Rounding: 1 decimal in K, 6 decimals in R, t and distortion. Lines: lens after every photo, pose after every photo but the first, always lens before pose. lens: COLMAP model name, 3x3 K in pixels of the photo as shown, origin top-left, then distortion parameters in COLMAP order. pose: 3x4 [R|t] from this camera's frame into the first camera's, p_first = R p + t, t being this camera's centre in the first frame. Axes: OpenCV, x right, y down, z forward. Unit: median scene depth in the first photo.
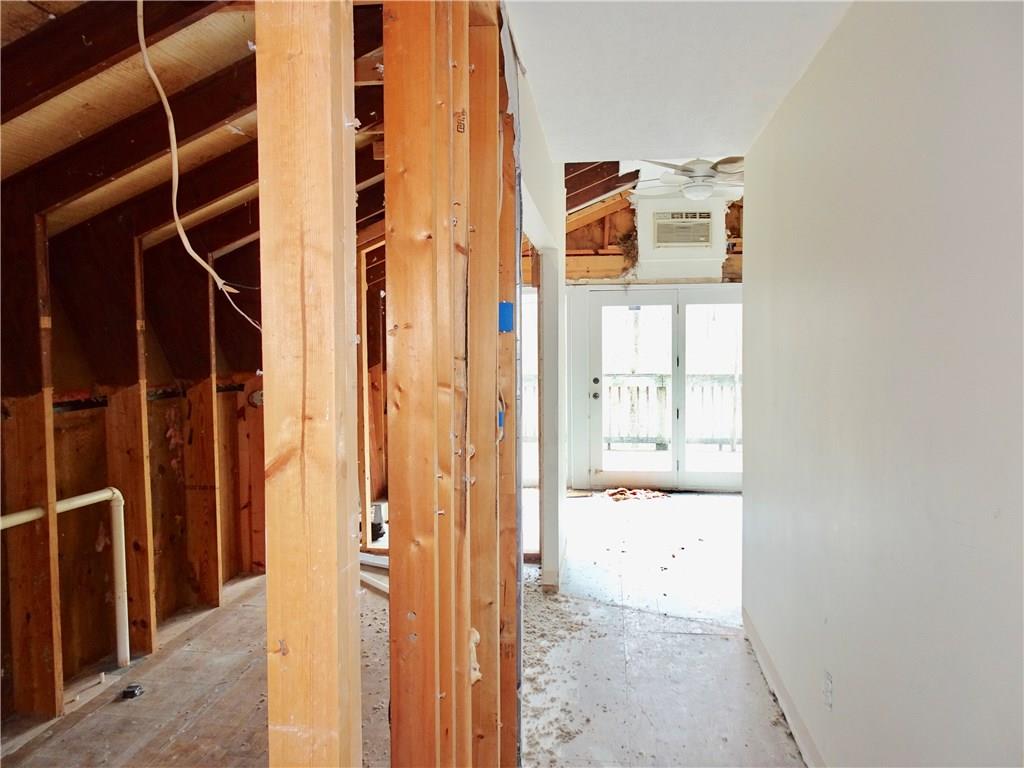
lens RADIAL K [[726.4, 0, 509.6], [0, 726.4, 389.2], [0, 0, 1]] dist [0.007419, -0.003047]
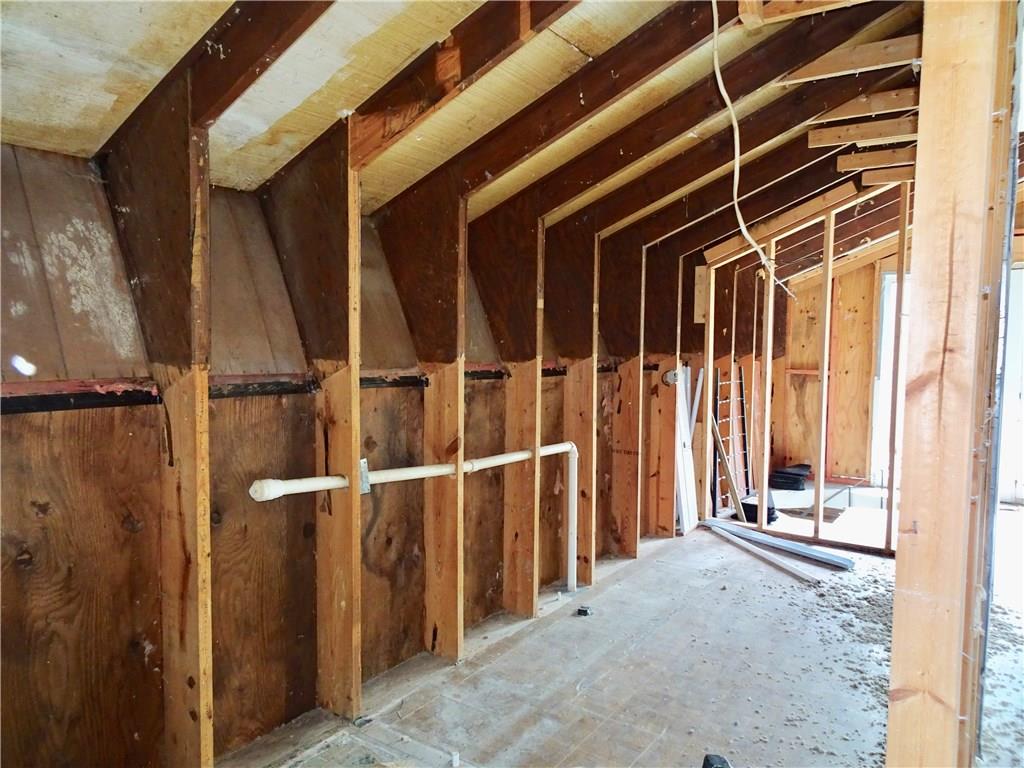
lens RADIAL K [[726.4, 0, 509.3], [0, 726.4, 386.1], [0, 0, 1]] dist [0.007419, -0.003047]
pose [[0.892360, 0.048234, -0.448739, -0.100081], [-0.047290, 0.998792, 0.013316, 0.031309], [0.448840, 0.009338, 0.893563, -0.123326]]
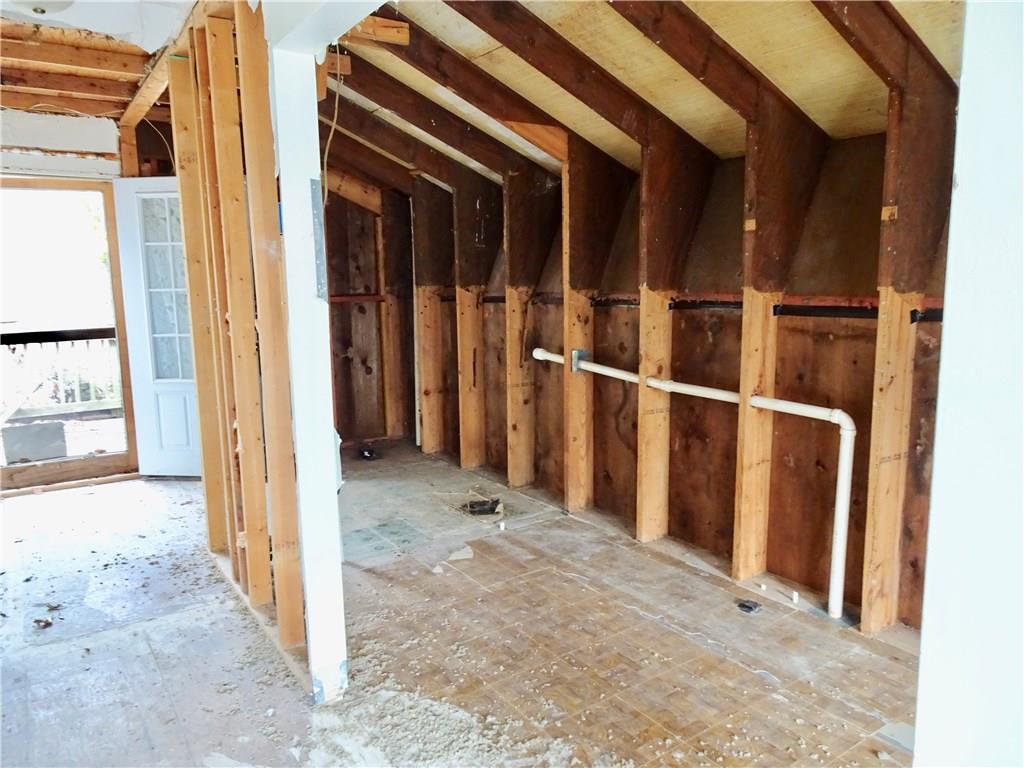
lens RADIAL K [[726.4, 0, 510.7], [0, 726.4, 386.3], [0, 0, 1]] dist [0.007419, -0.003047]
pose [[-0.745283, 0.119957, -0.655868, 0.305004], [-0.020104, 0.979192, 0.201938, -0.059210], [0.666445, 0.163687, -0.727364, 1.368199]]
